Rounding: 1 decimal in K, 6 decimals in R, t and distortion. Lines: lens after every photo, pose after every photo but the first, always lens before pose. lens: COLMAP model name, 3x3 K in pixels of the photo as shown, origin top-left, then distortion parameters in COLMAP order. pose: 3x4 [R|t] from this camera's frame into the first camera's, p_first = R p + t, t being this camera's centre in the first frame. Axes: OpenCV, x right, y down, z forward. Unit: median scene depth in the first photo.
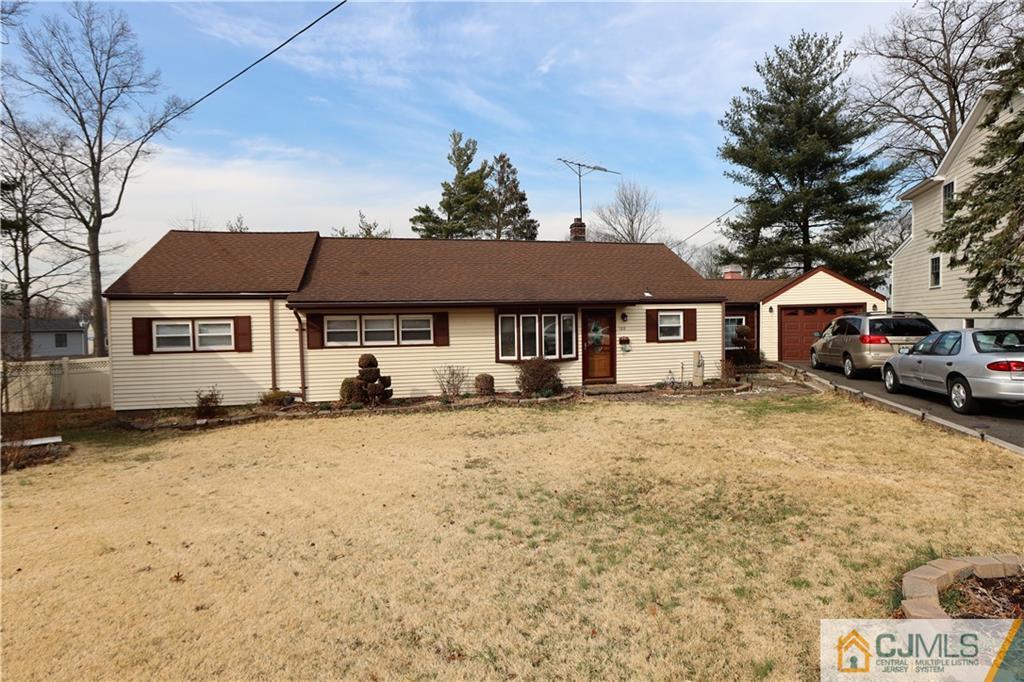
lens RADIAL K [[492.8, 0, 512.0], [0, 492.8, 341.0], [0, 0, 1]] dist [-0.047633, 0.016946]
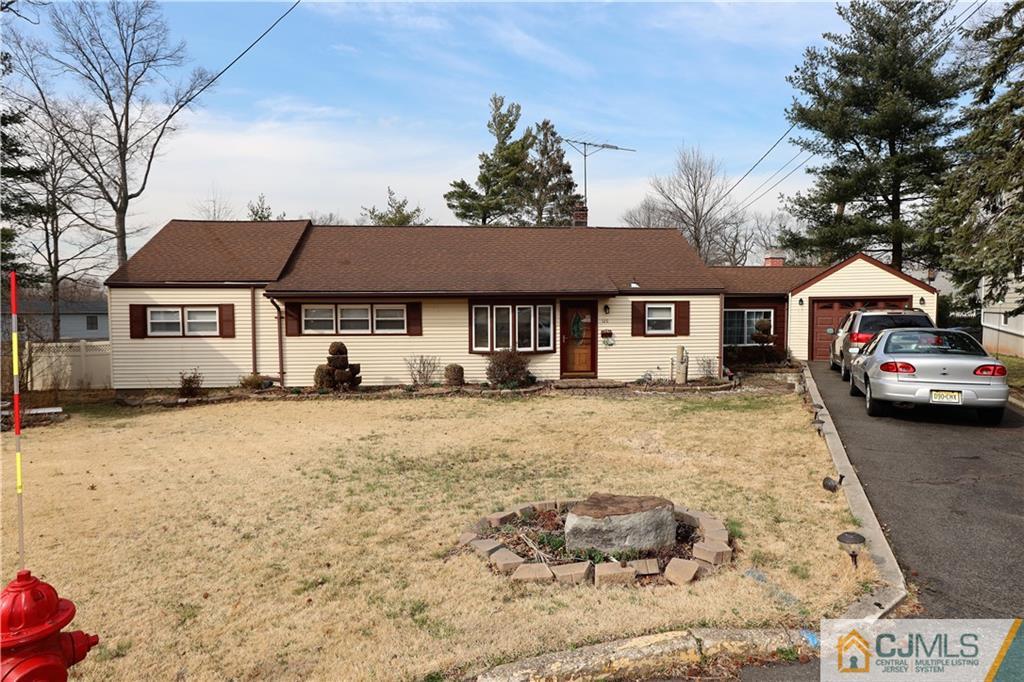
lens RADIAL K [[580.1, 0, 512.0], [0, 580.1, 341.0], [0, 0, 1]] dist [-0.042456, 0.033967]
pose [[0.990784, 0.020706, -0.133862, 0.196318], [-0.018428, 0.999664, 0.018237, -0.003927], [0.134195, -0.015602, 0.990832, -0.137596]]
